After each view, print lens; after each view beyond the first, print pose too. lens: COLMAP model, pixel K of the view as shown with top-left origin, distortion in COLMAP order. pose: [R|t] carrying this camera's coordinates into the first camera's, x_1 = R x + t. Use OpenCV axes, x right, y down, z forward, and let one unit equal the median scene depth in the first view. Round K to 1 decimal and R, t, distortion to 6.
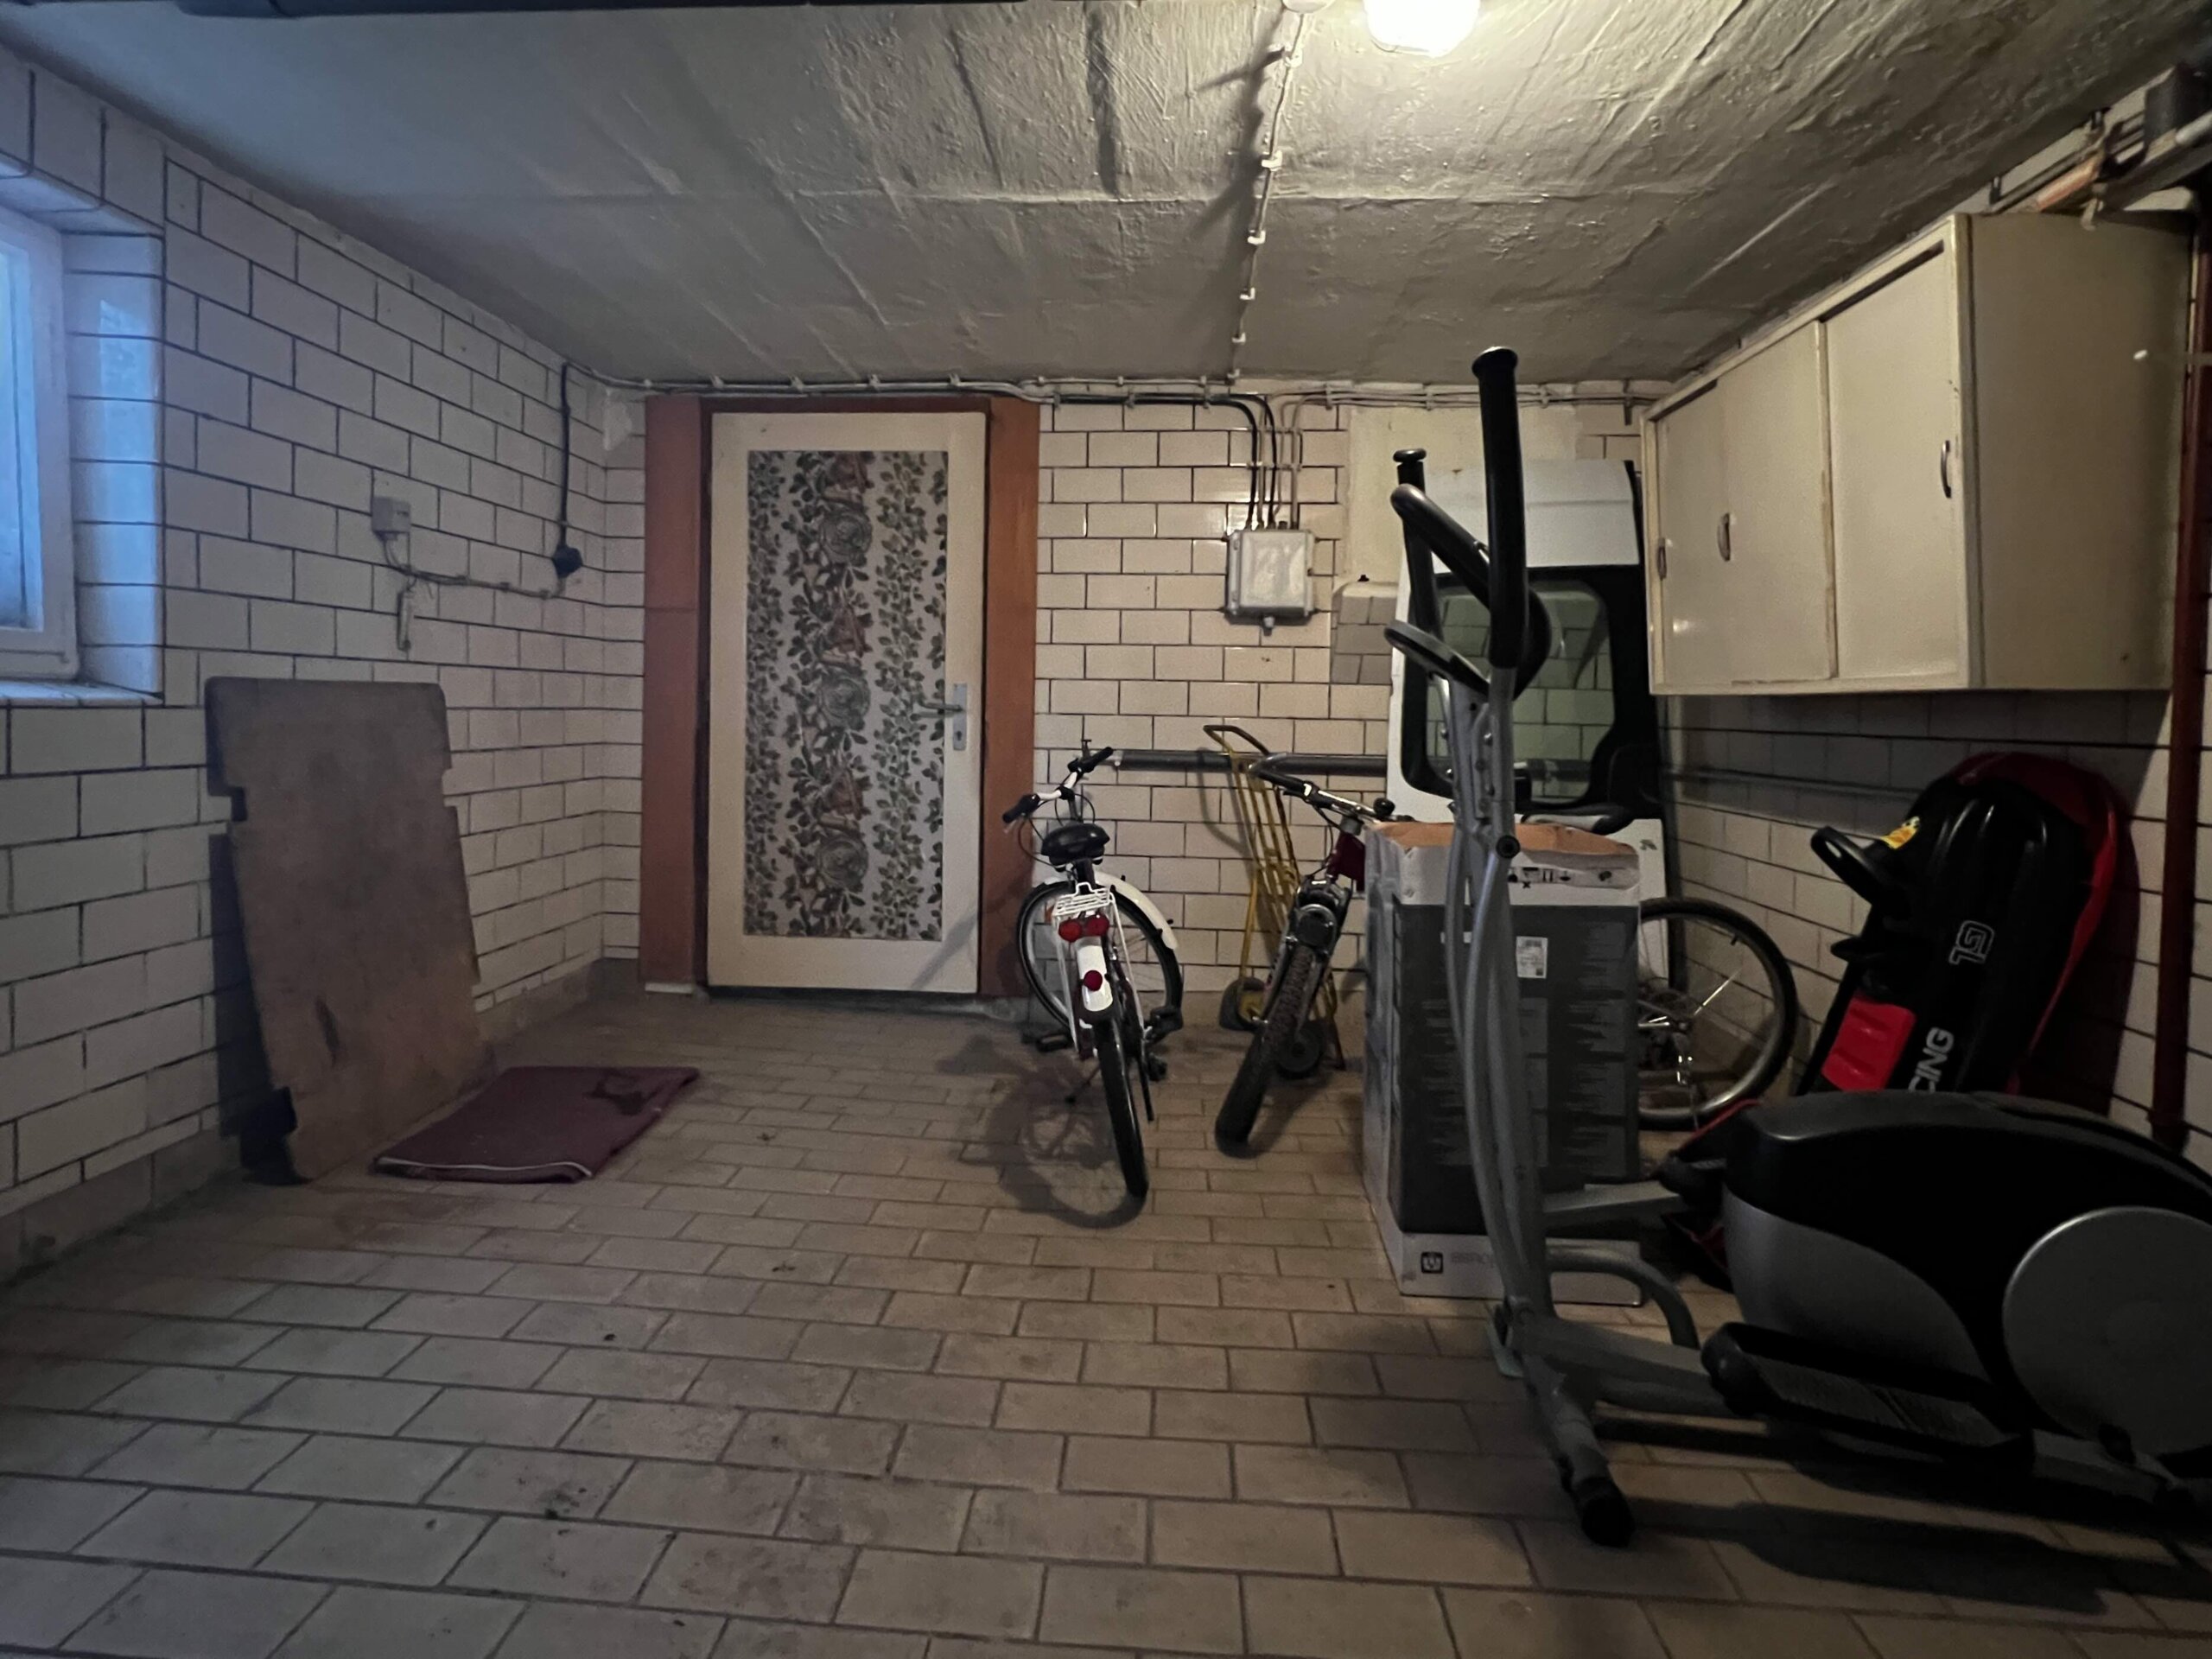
lens RADIAL K [[1064.4, 0, 1088.1], [0, 1064.4, 729.7], [0, 0, 1]] dist [-0.003552, -0.000169]
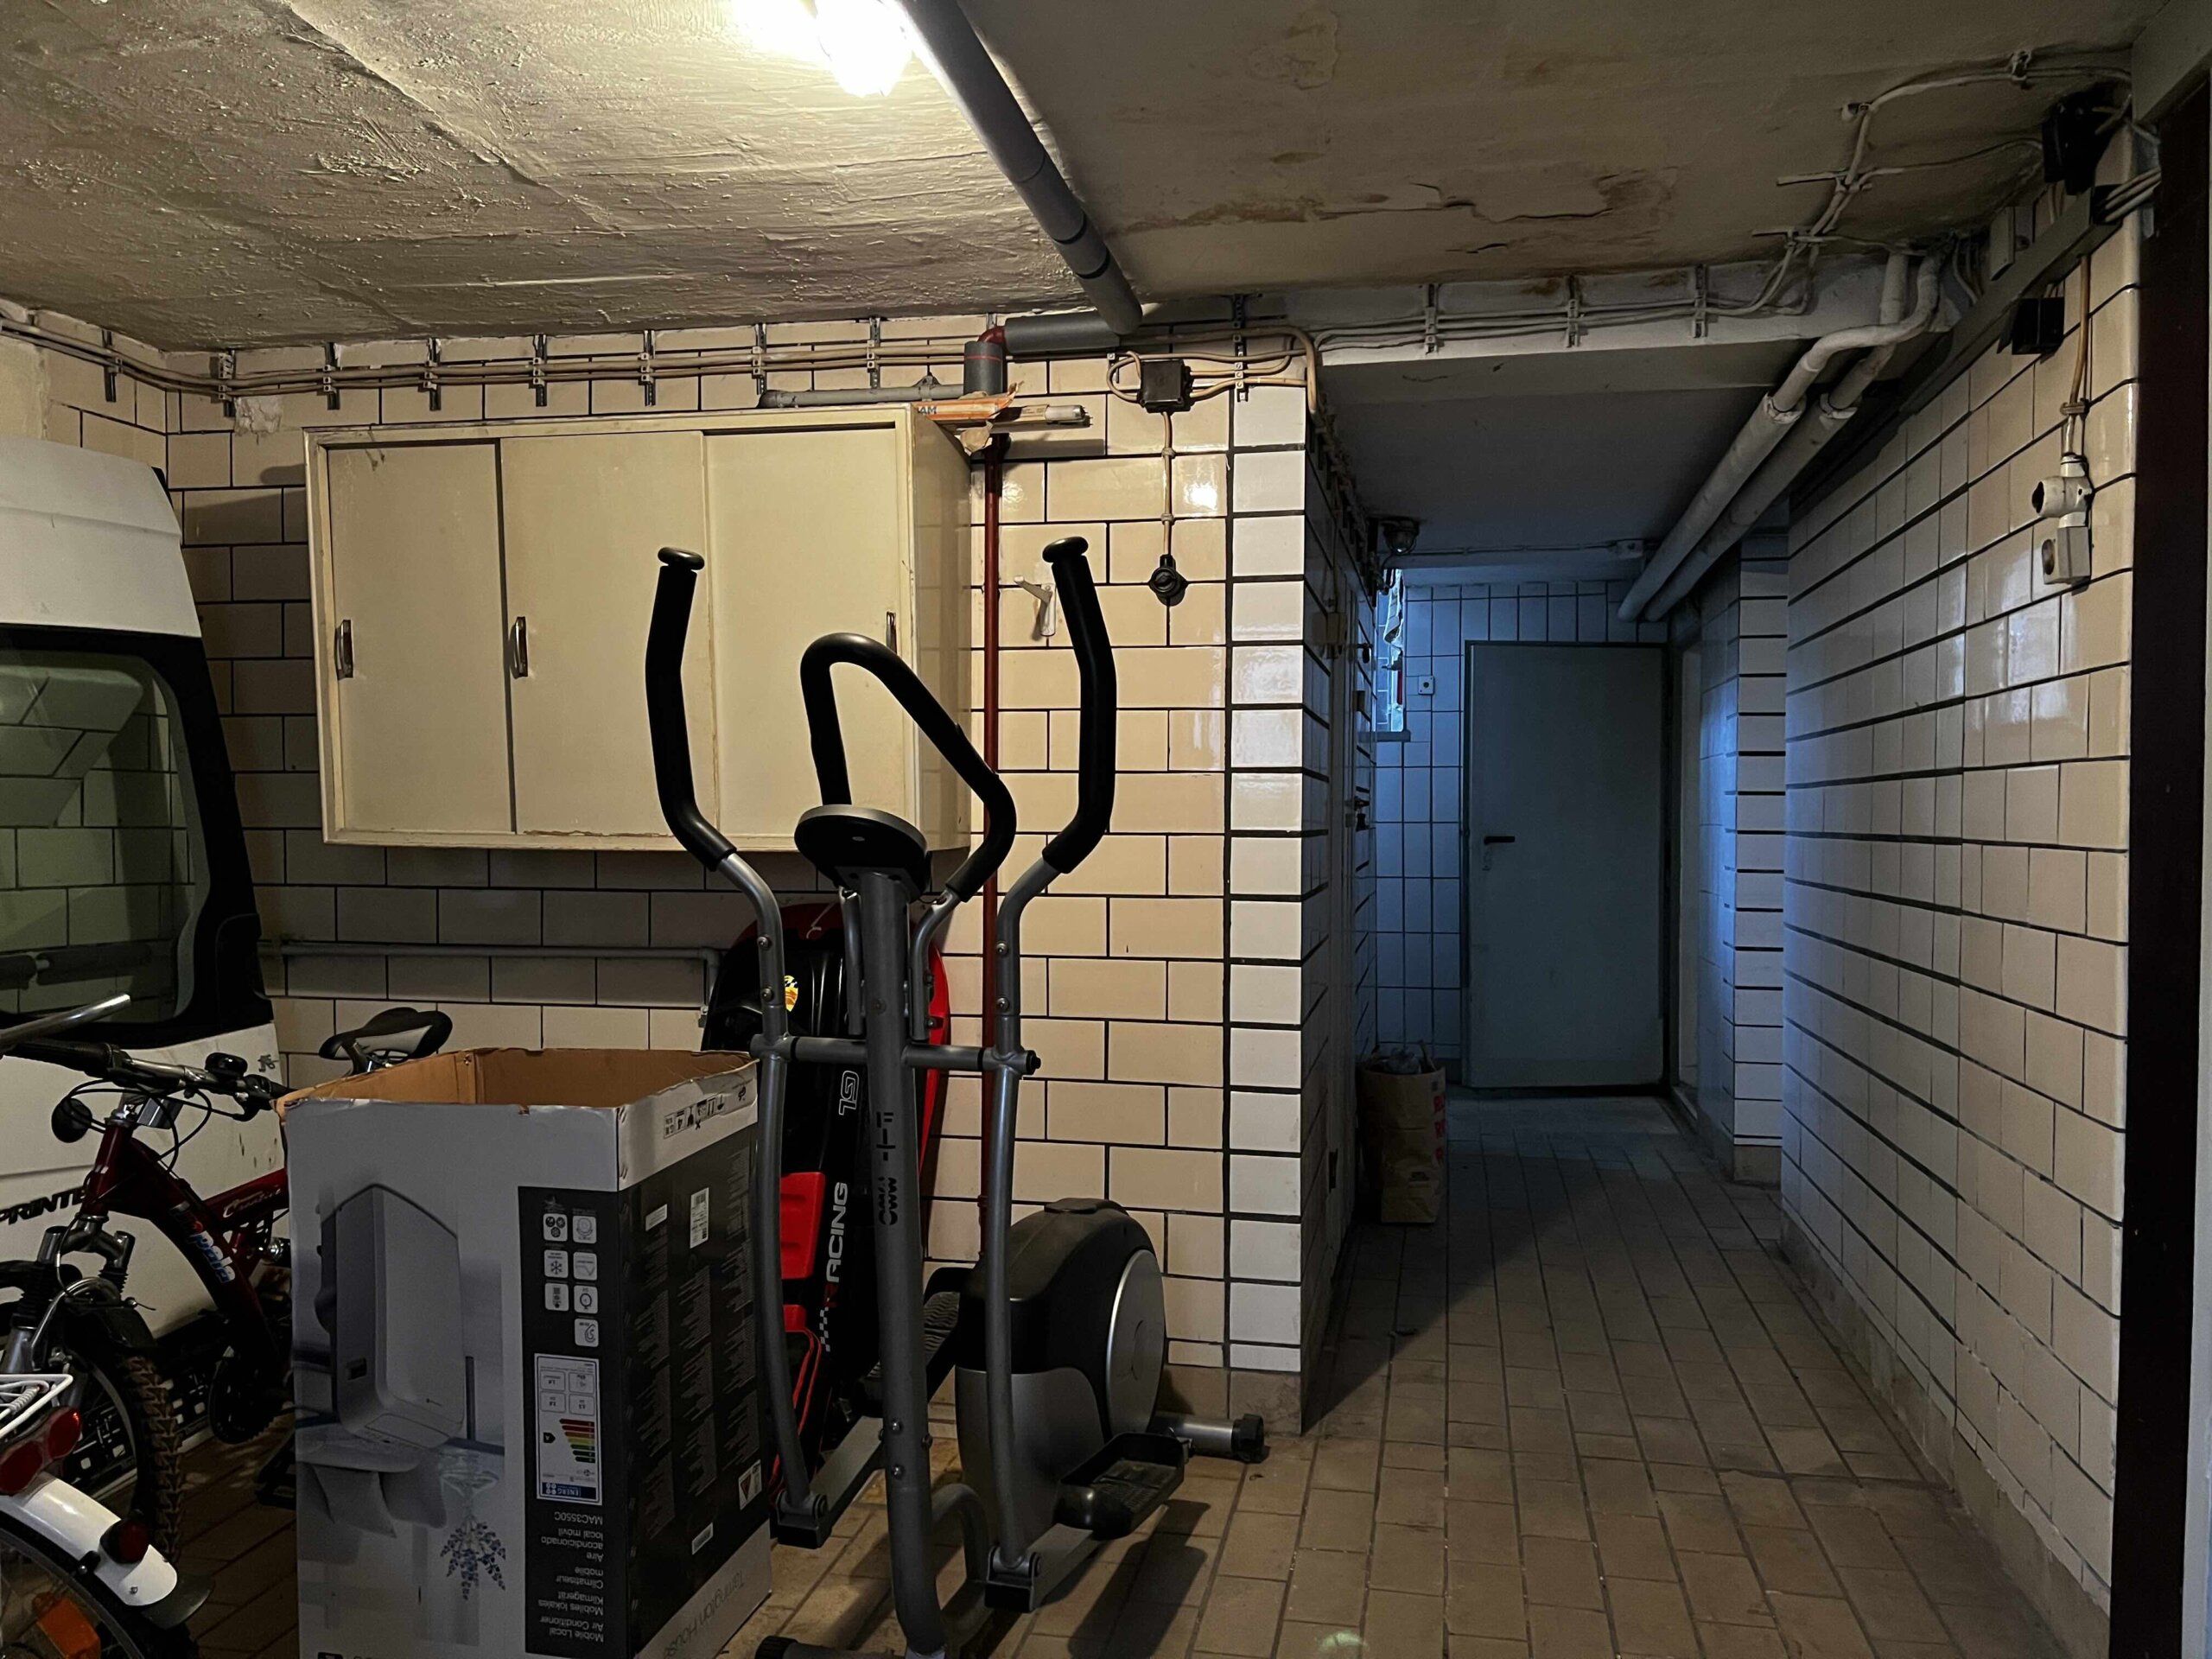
lens RADIAL K [[1667.5, 0, 1112.5], [0, 1667.5, 840.7], [0, 0, 1]] dist [0.038458, -0.004692]
pose [[0.133640, -0.036789, 0.990347, -0.724487], [0.021261, 0.999187, 0.034248, -0.092293], [-0.990802, 0.016479, 0.134314, 0.519249]]
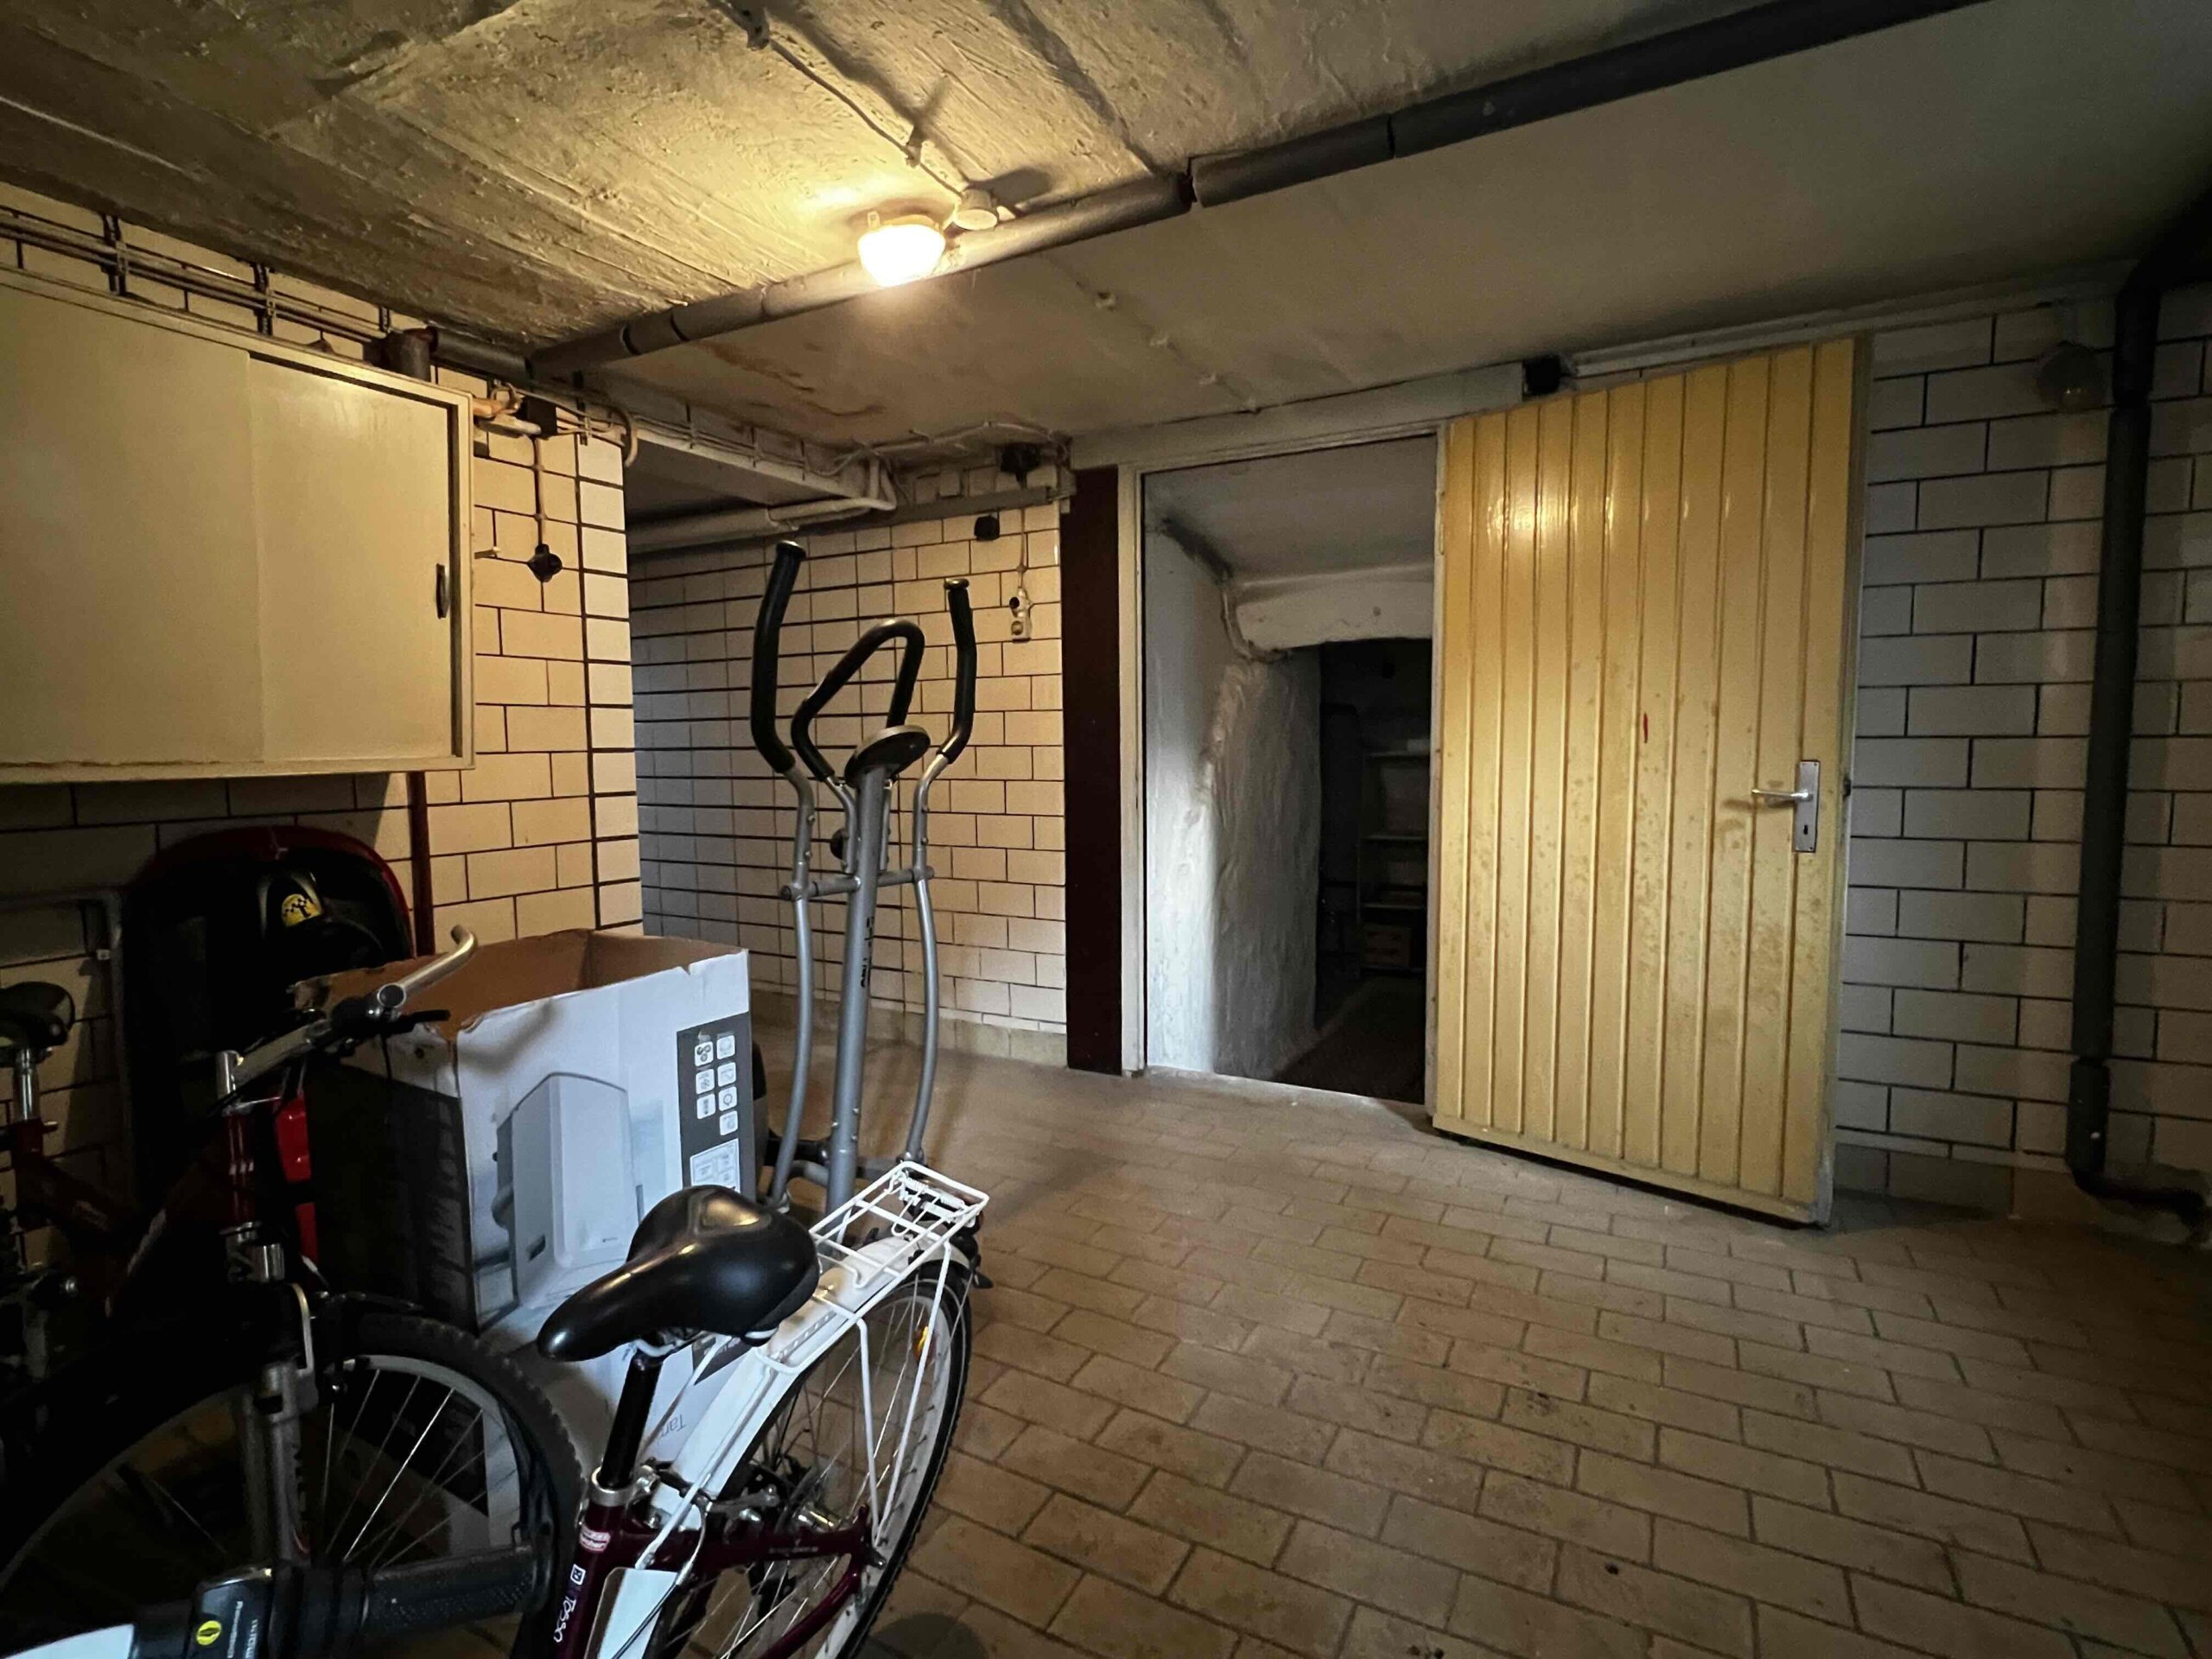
lens RADIAL K [[1078.7, 0, 1097.9], [0, 1078.7, 819.3], [0, 0, 1]] dist [-0.001127, -0.000268]
pose [[-0.914946, -0.040531, 0.401537, -0.358212], [0.002731, 0.994300, 0.106588, -0.102784], [-0.403568, 0.098619, -0.909619, 1.704316]]
